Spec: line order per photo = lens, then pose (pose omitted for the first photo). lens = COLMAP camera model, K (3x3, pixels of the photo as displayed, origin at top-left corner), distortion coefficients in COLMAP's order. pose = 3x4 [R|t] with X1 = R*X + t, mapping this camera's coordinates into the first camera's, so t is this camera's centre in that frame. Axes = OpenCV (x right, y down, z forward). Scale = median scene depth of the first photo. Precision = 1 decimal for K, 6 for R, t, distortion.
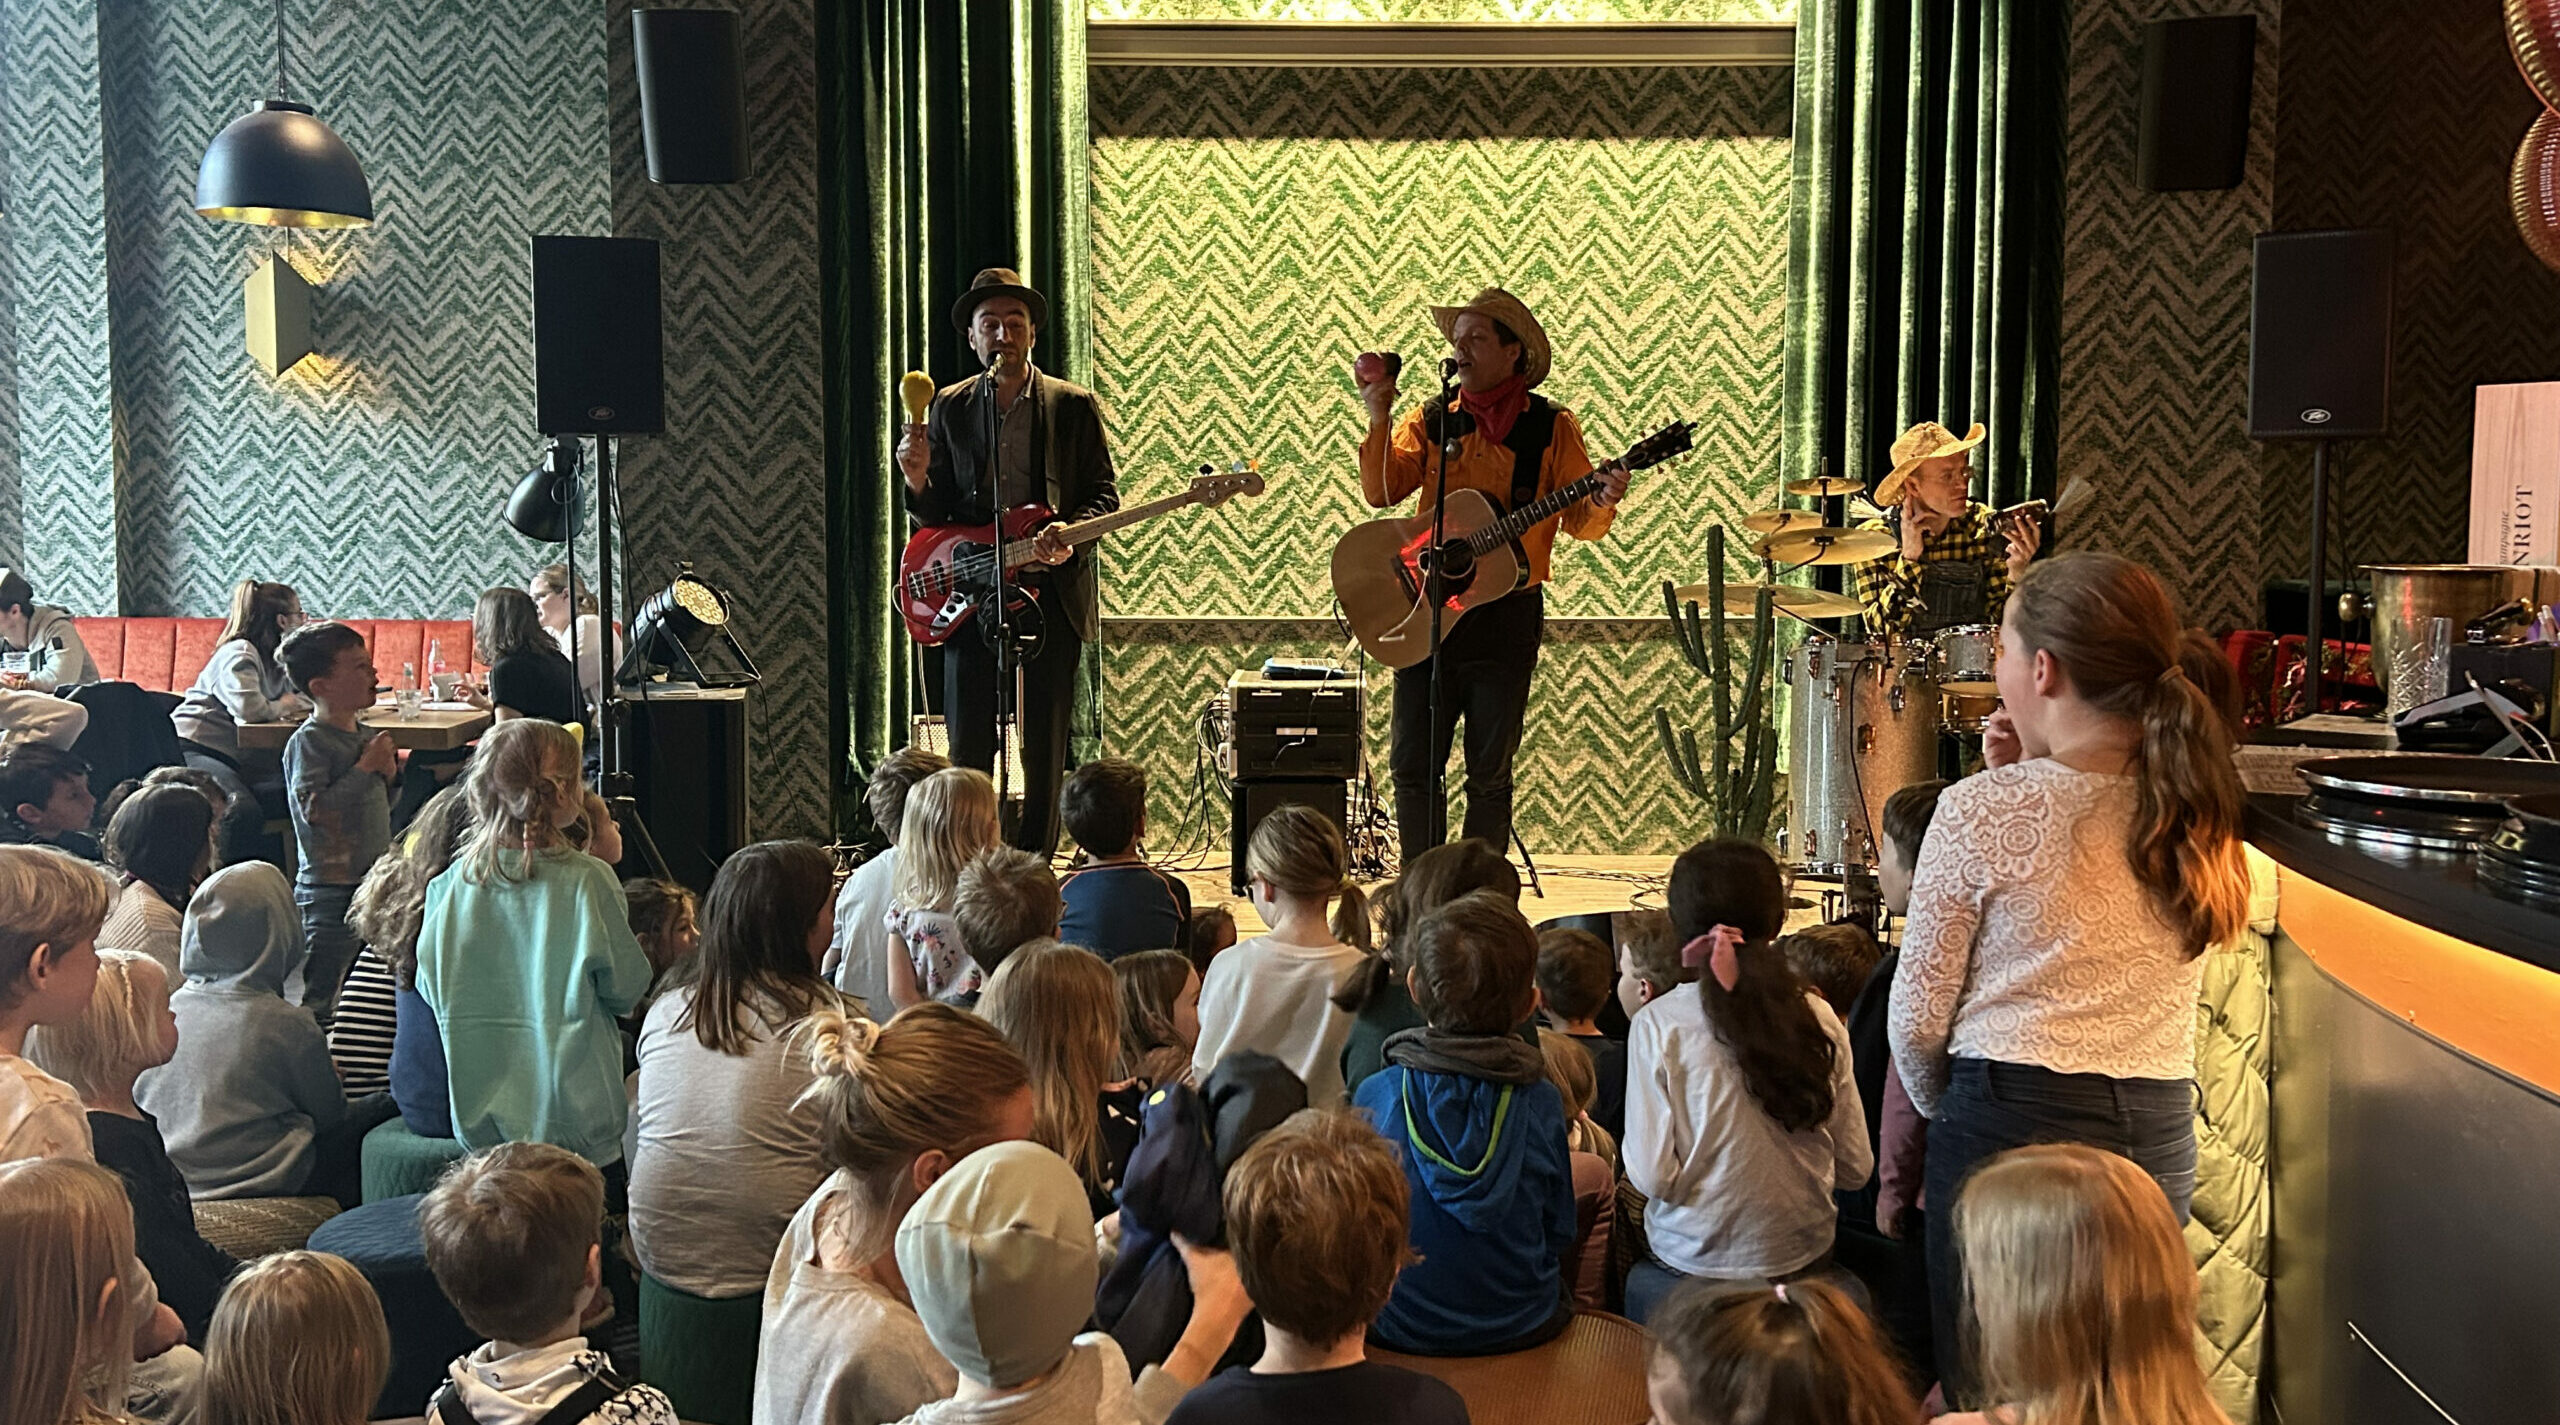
lens RADIAL K [[2180.8, 0, 1264.0], [0, 2180.8, 673.1], [0, 0, 1]] dist [-0.003263, 0.028642]
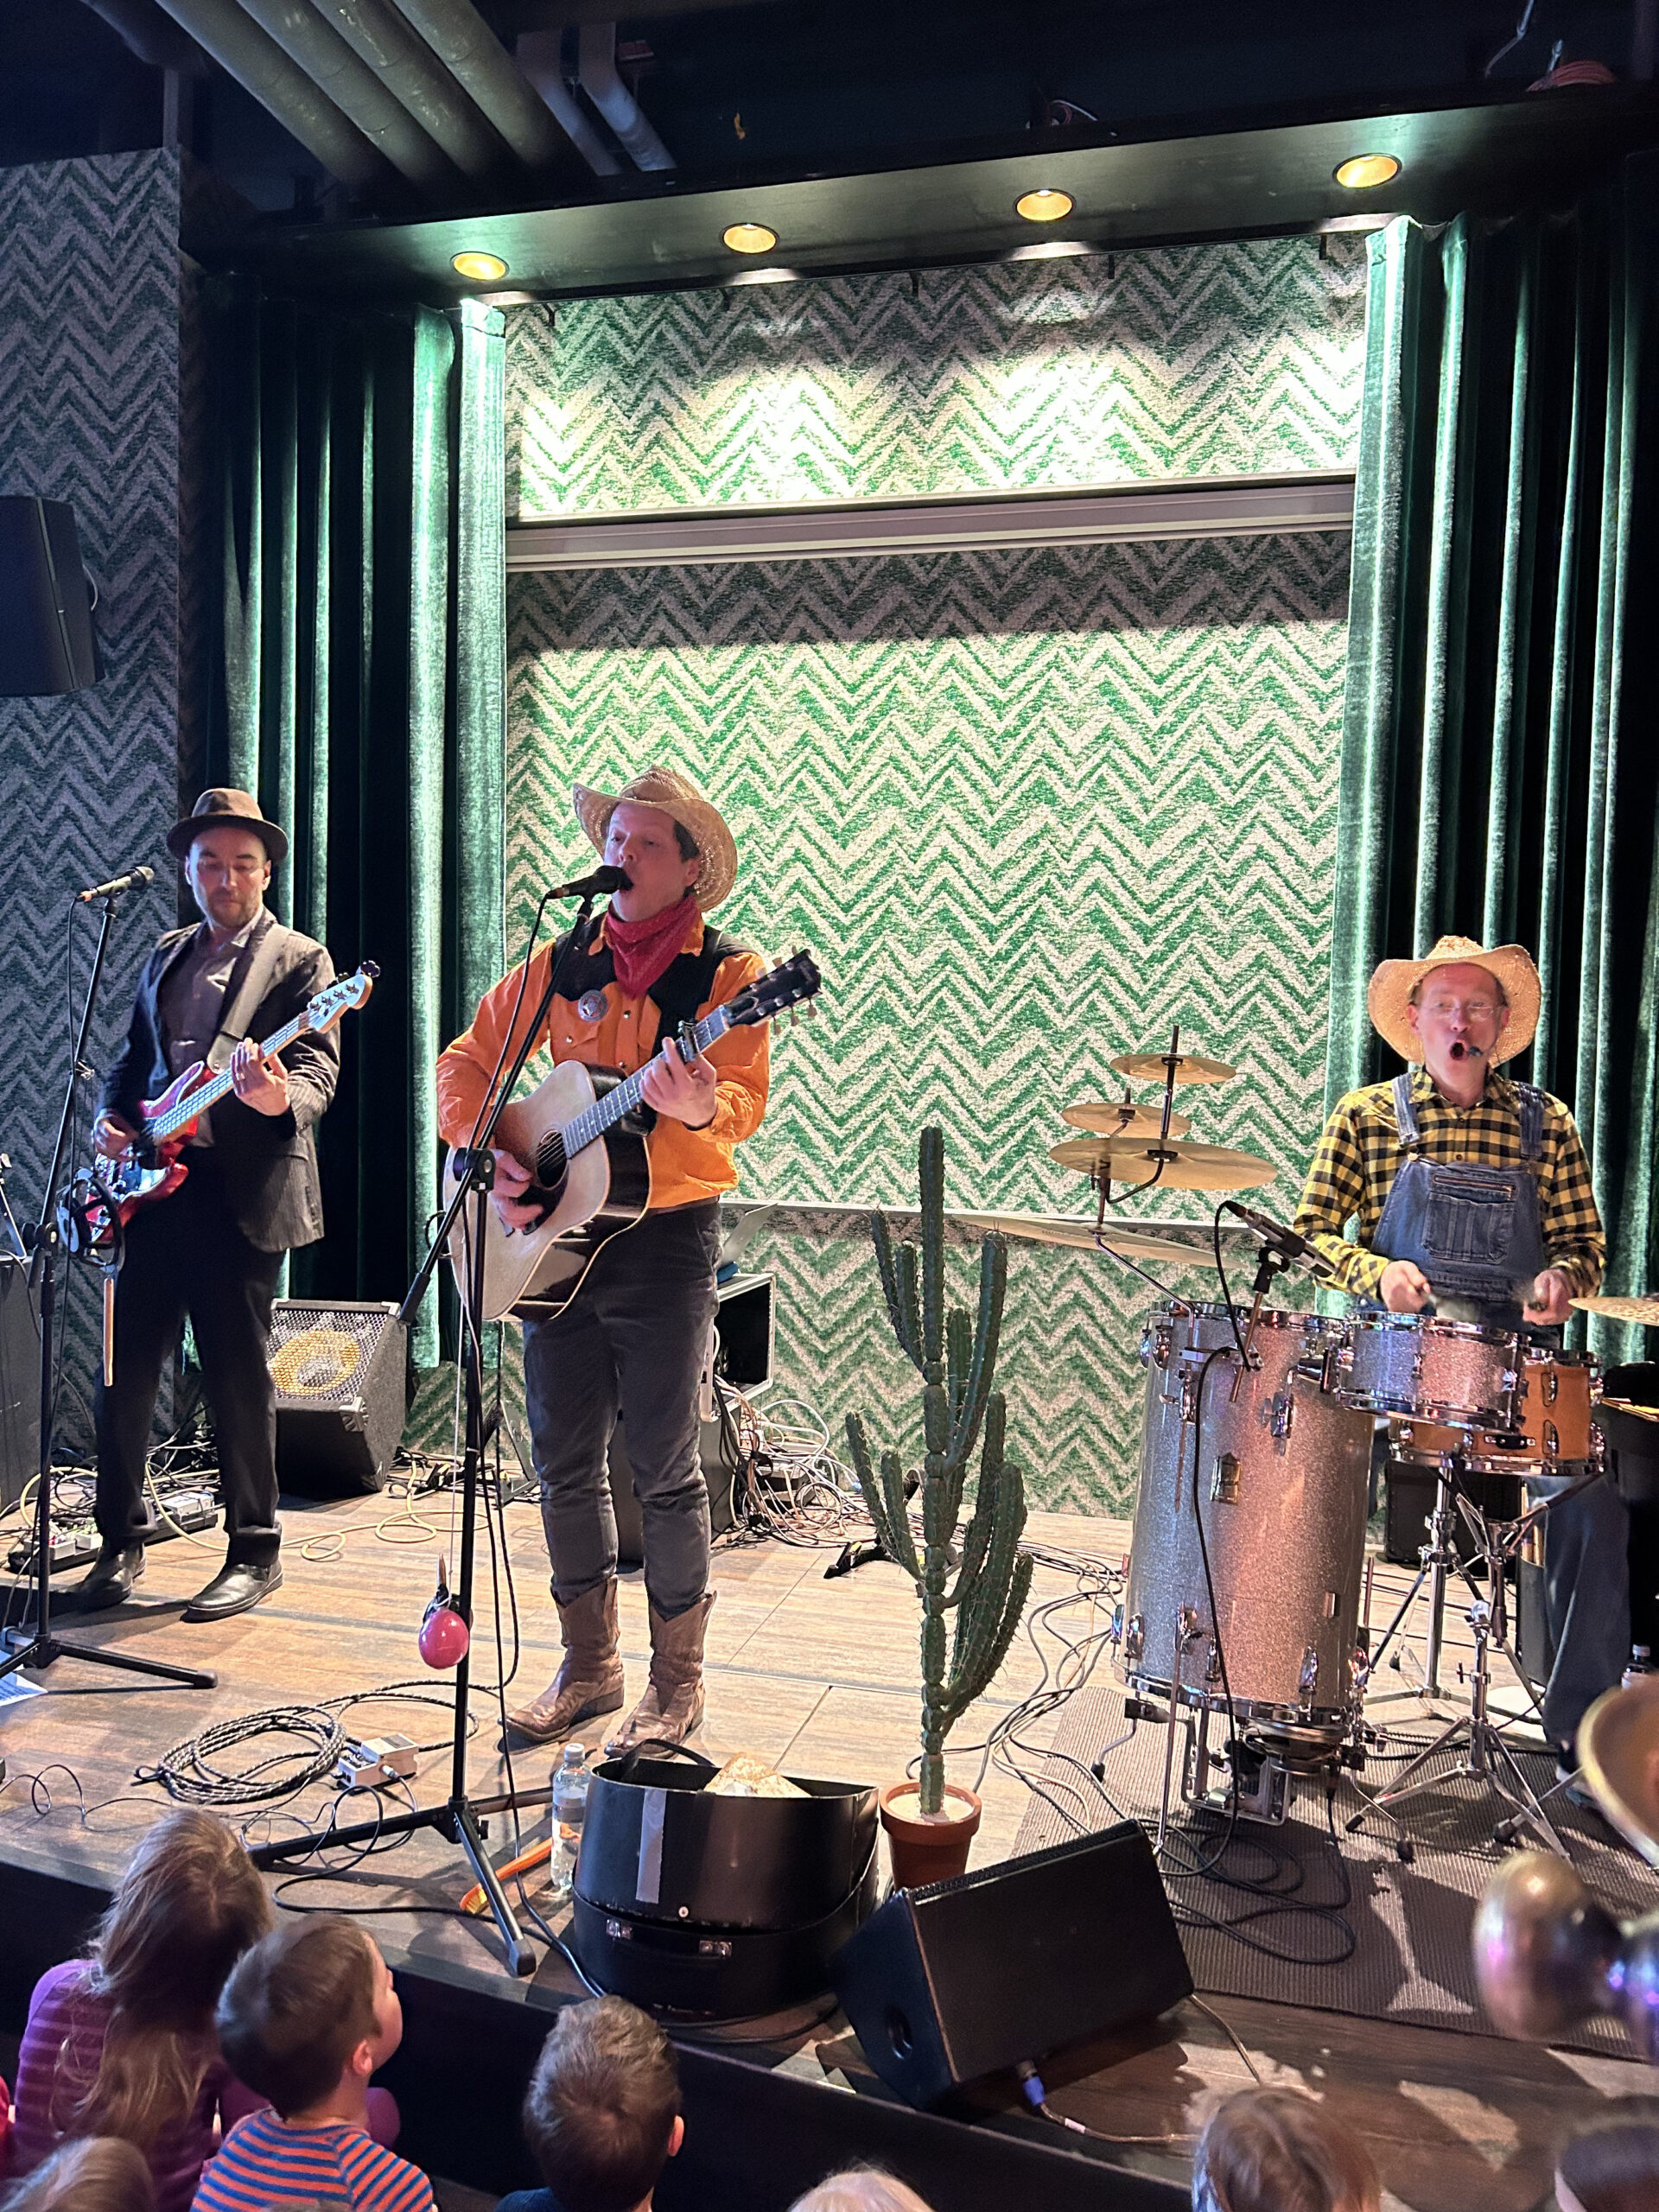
lens RADIAL K [[1651.6, 0, 851.2], [0, 1651.6, 1105.9], [0, 0, 1]] dist [0.010624, -0.014466]
pose [[0.967429, 0.031317, -0.251200, 0.217927], [-0.041751, 0.998468, -0.036314, -0.041444], [0.249677, 0.045619, 0.967254, 0.385463]]
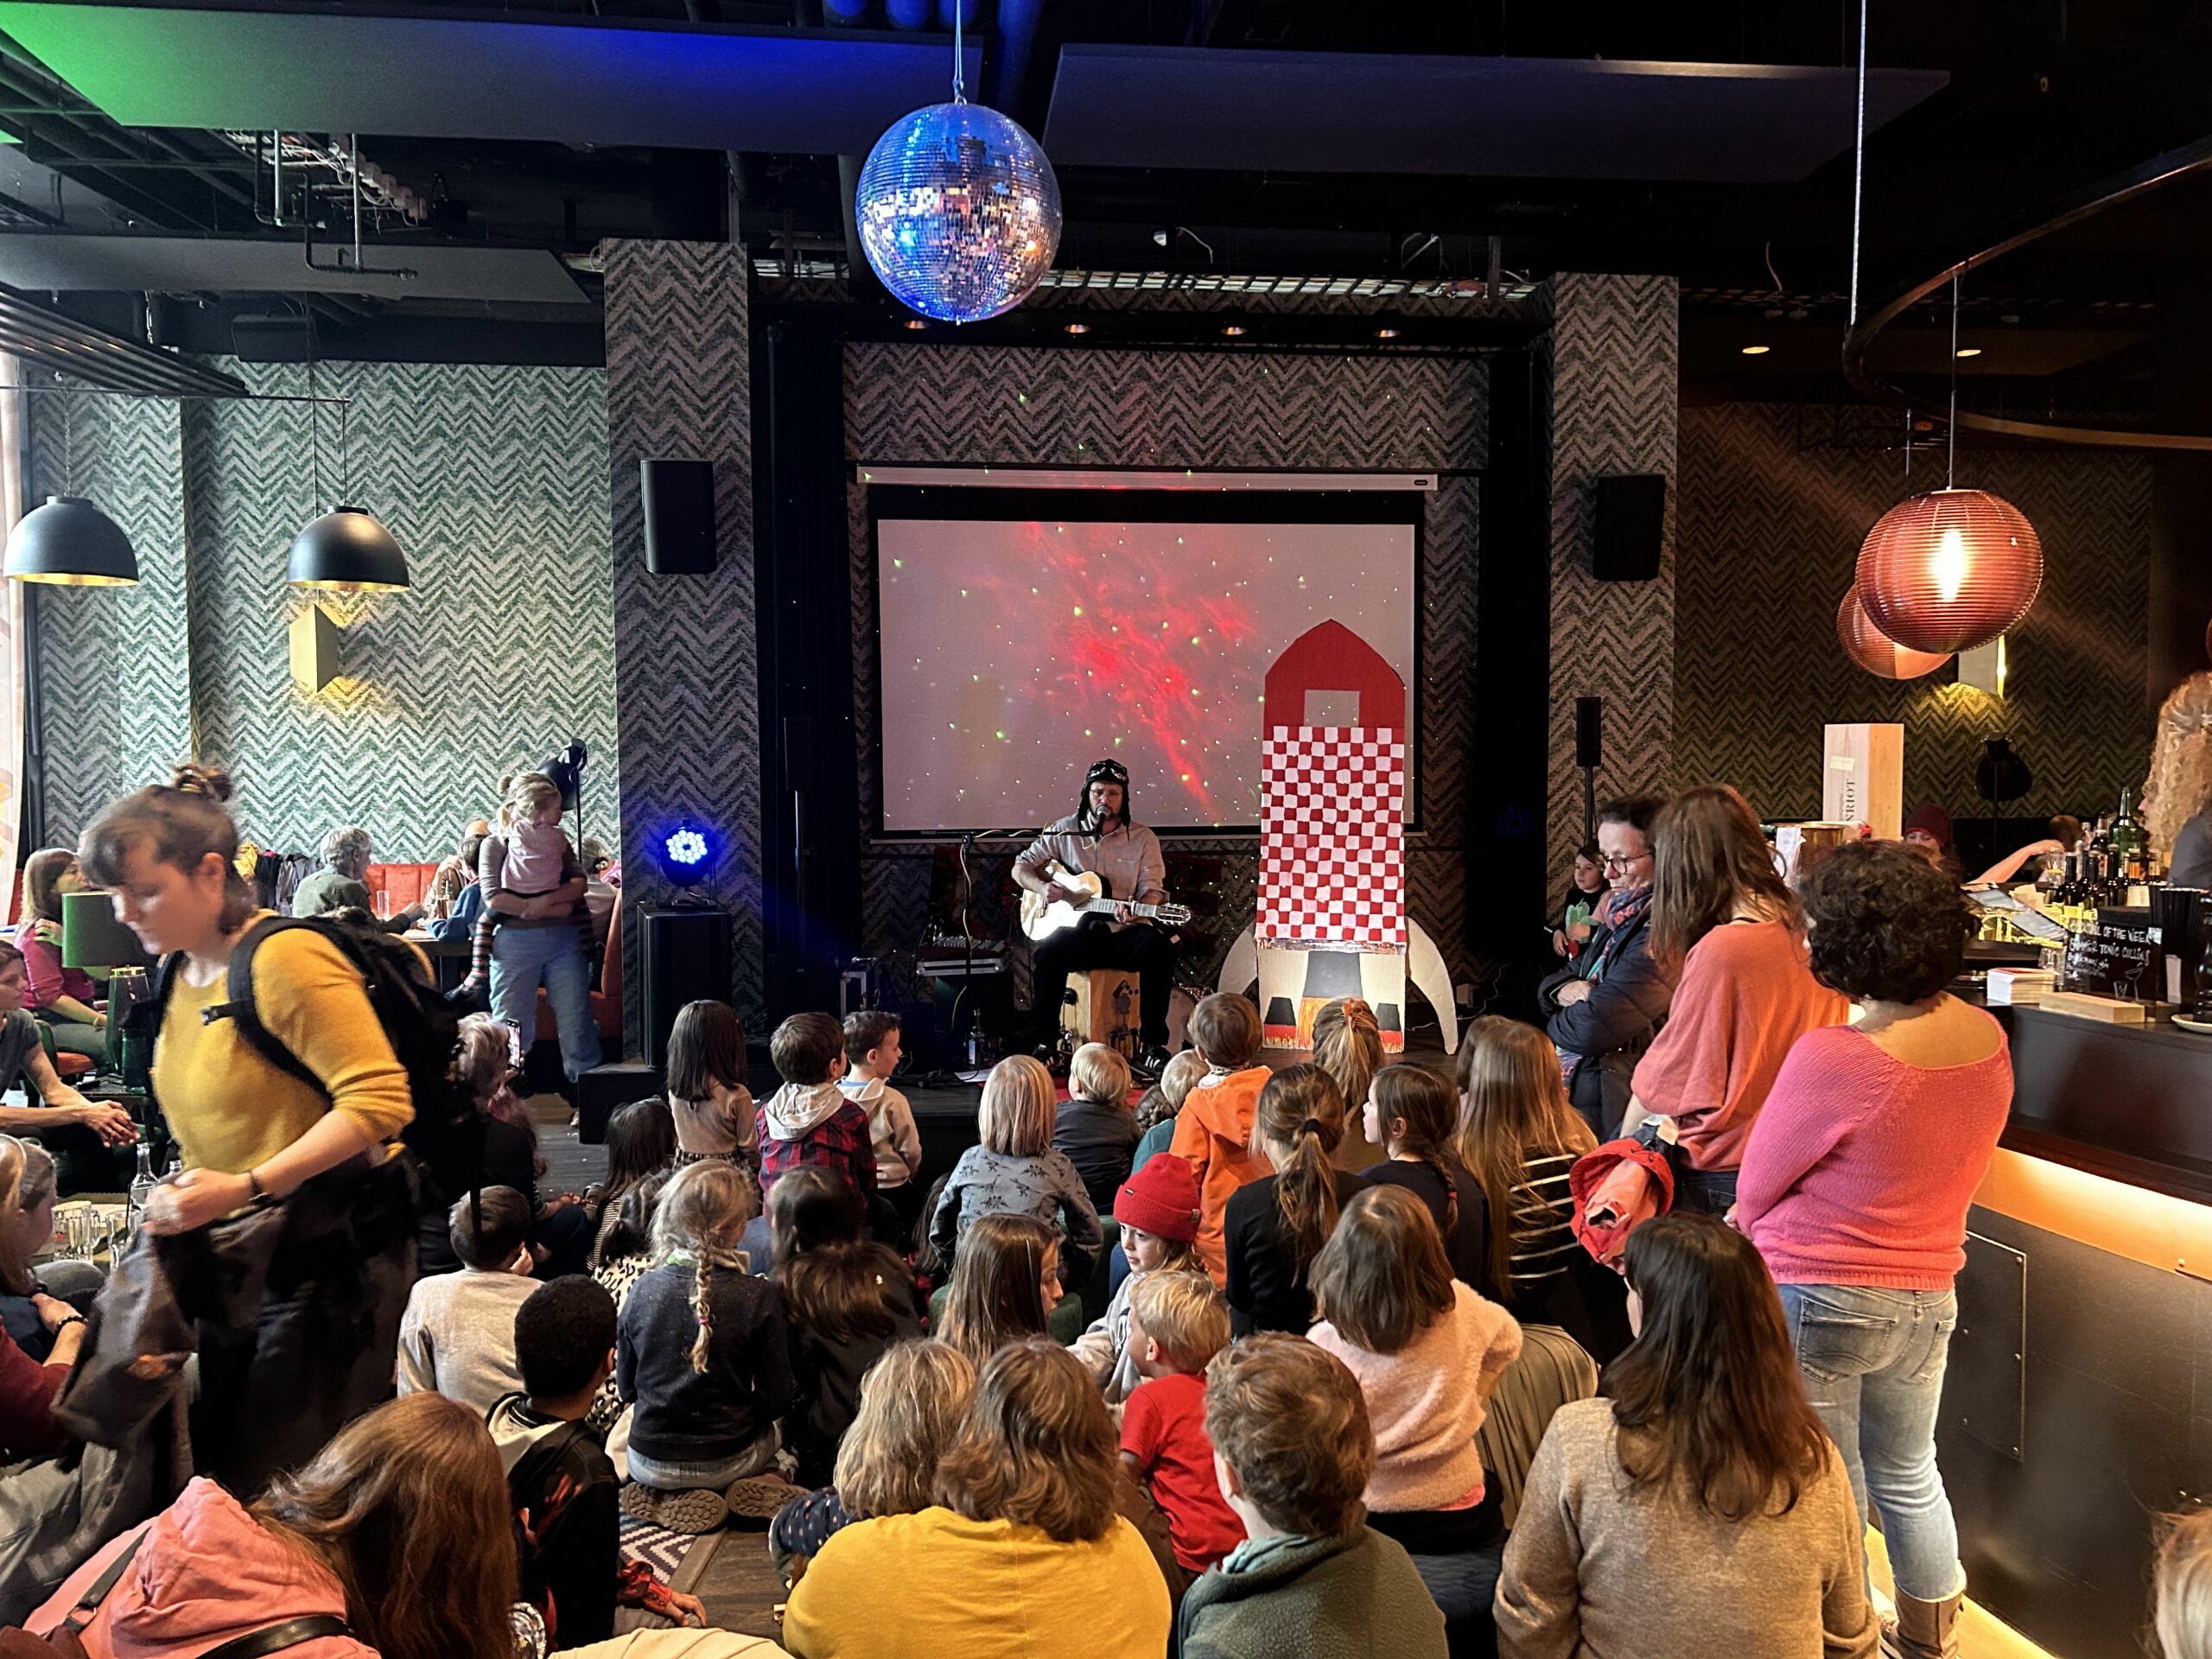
lens RADIAL K [[1651.6, 0, 1085.2], [0, 1651.6, 856.6], [0, 0, 1]] dist [0.010624, -0.014466]
pose [[0.993545, -0.015738, 0.112344, -0.099572], [0.017914, 0.999670, -0.018388, -0.001988], [-0.112018, 0.020282, 0.993499, -0.144061]]
